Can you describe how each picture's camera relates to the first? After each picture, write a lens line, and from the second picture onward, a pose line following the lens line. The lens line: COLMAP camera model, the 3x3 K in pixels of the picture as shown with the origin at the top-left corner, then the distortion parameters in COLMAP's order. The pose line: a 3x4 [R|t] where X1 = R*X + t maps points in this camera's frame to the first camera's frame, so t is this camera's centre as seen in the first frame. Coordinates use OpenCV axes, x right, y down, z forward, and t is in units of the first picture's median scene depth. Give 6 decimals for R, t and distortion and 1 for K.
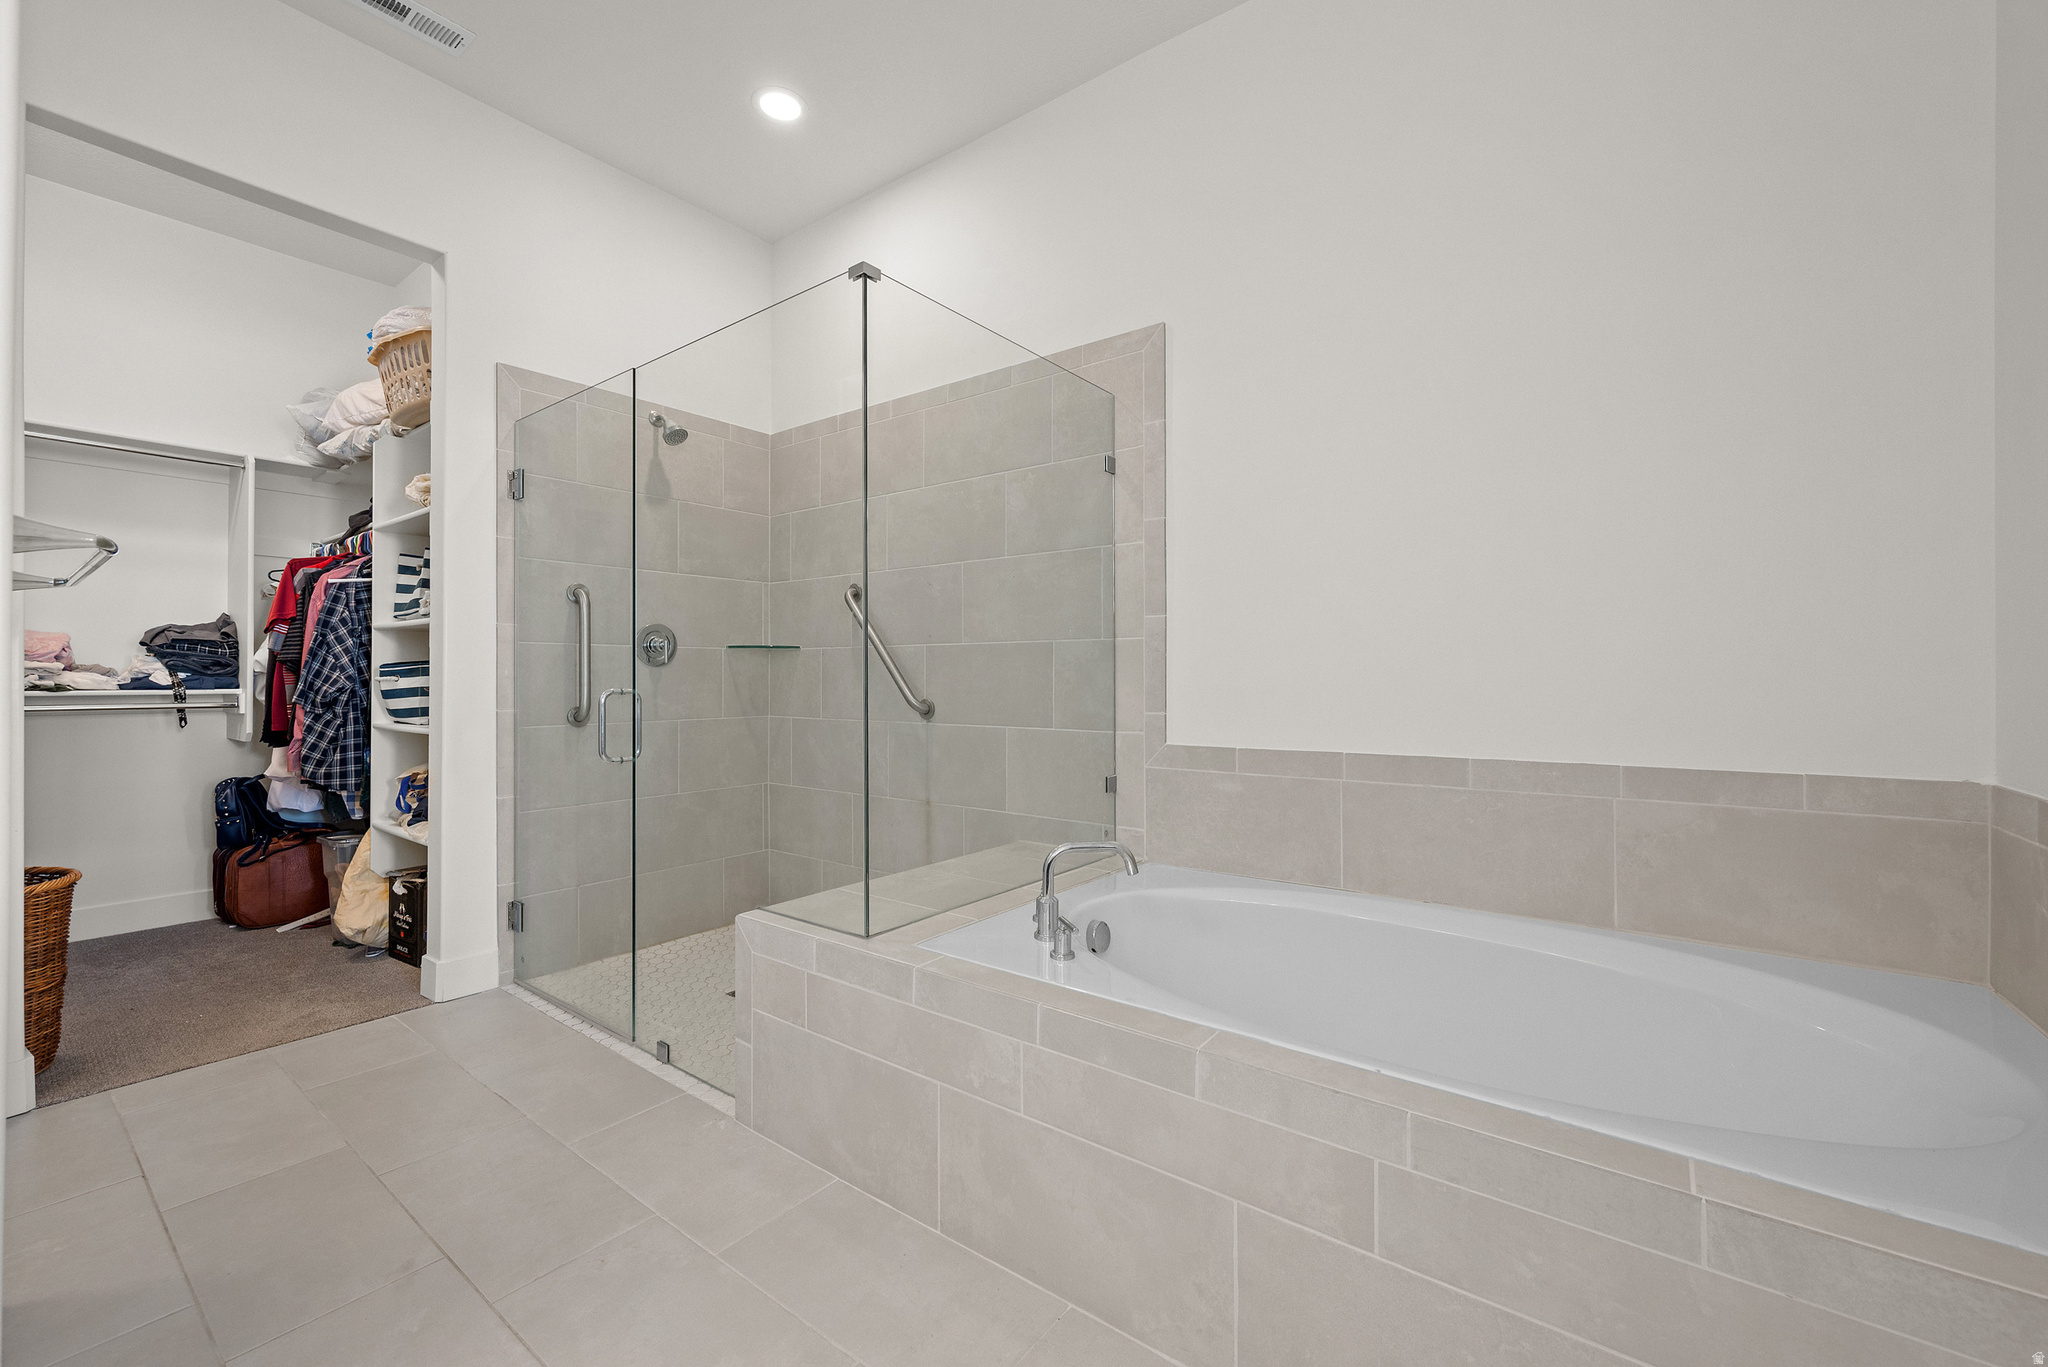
lens RADIAL K [[819.0, 0, 1026.1], [0, 819.0, 675.8], [0, 0, 1]] dist [0.001819, 0.000211]
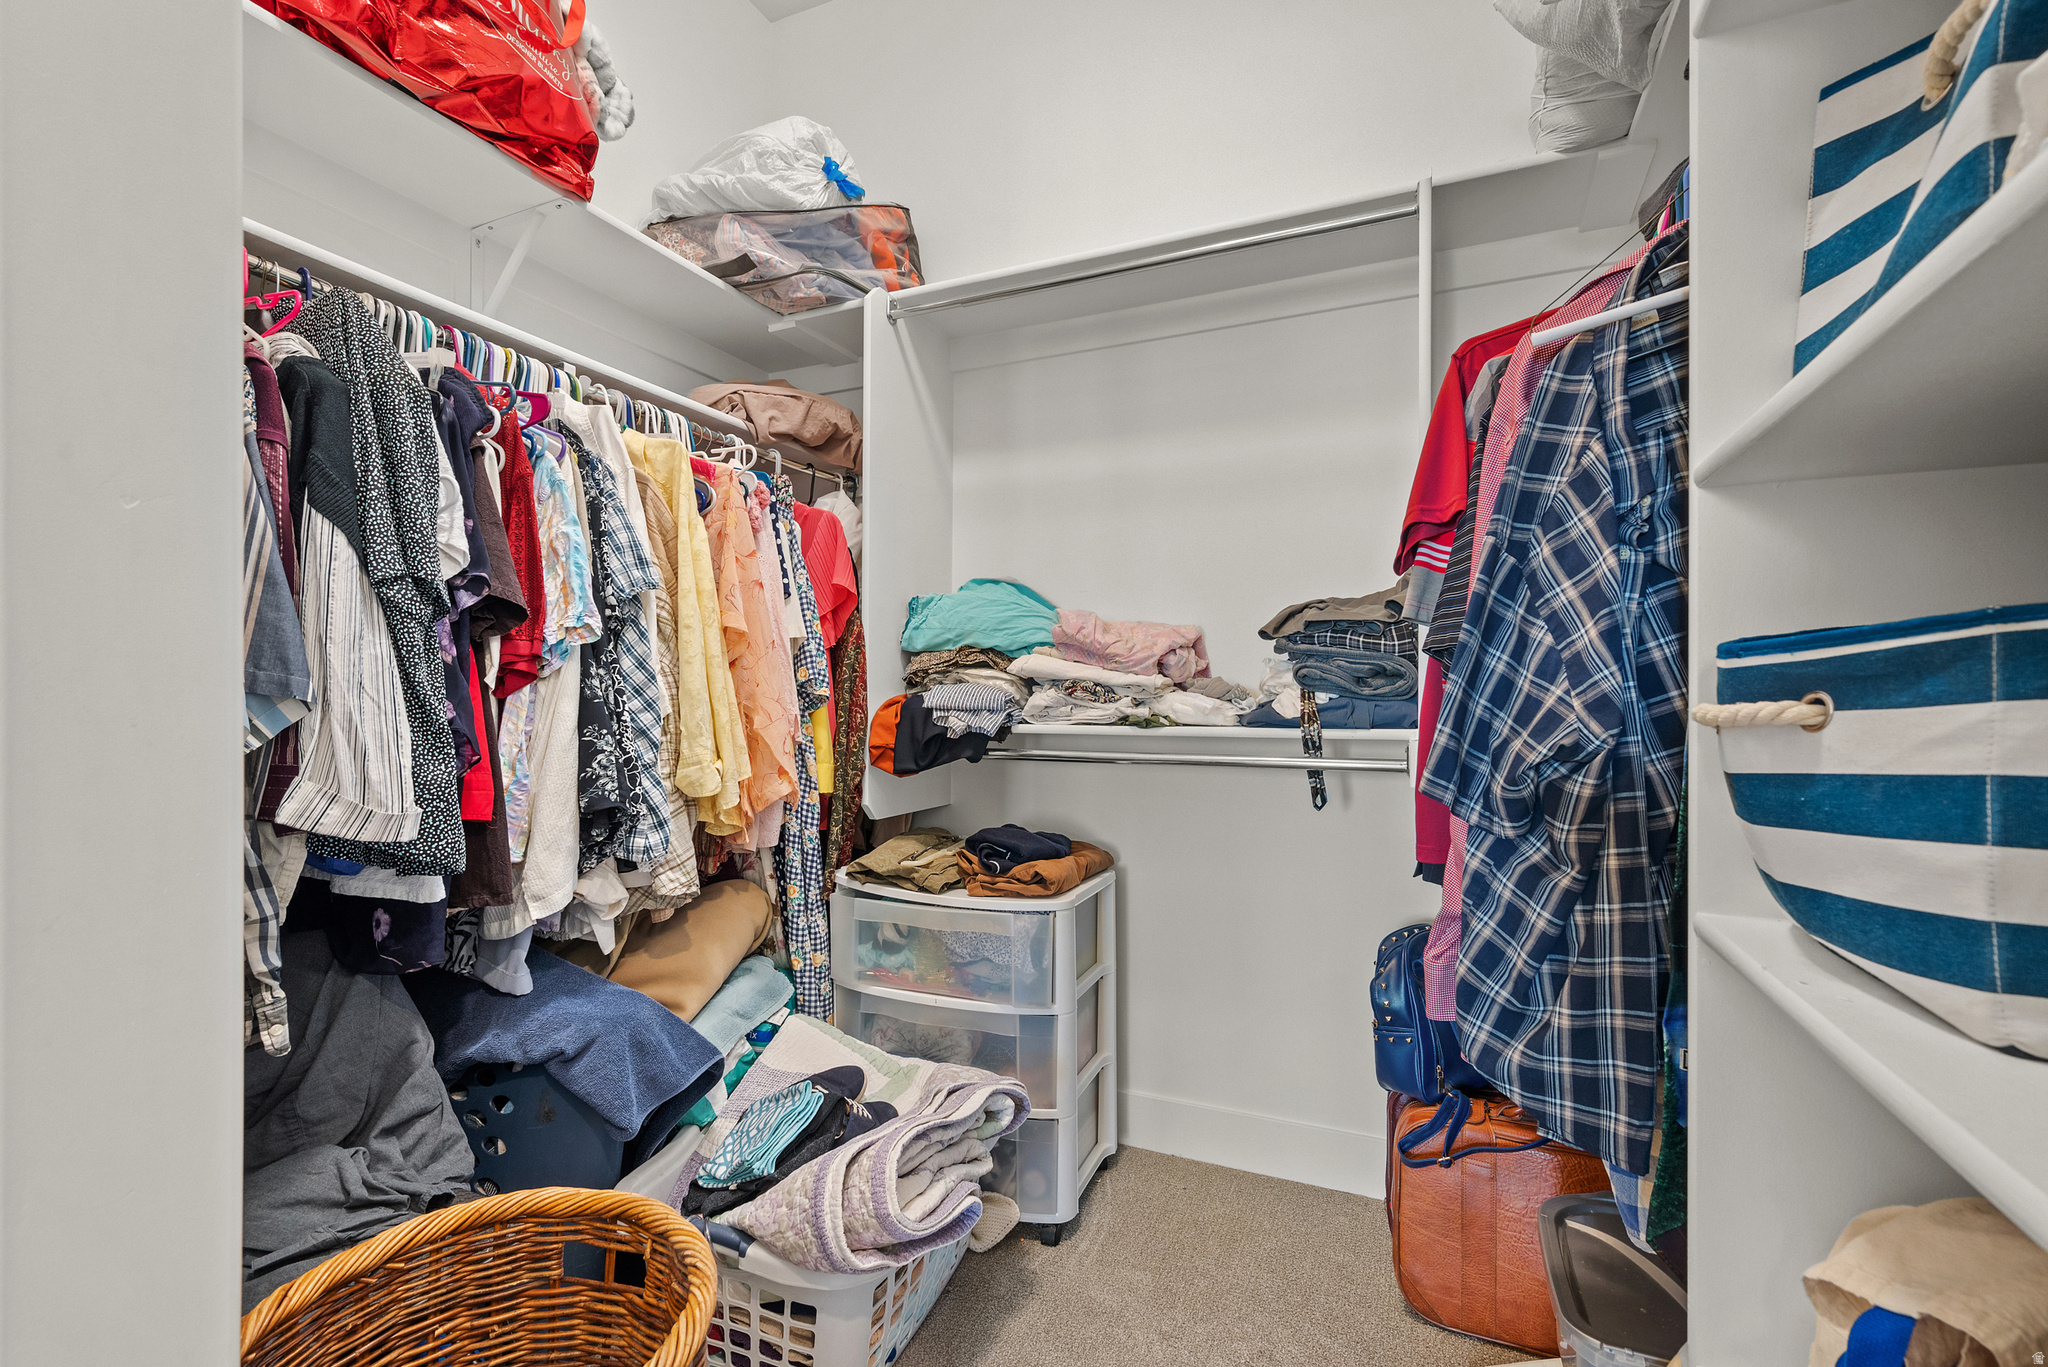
lens RADIAL K [[915.1, 0, 1024.2], [0, 915.1, 689.4], [0, 0, 1]] dist [0.001644, 0.000110]
pose [[0.229926, -0.011009, -0.973146, -0.596688], [-0.001295, 0.999932, -0.011618, 0.000807], [0.973207, 0.003932, 0.229896, 0.766037]]
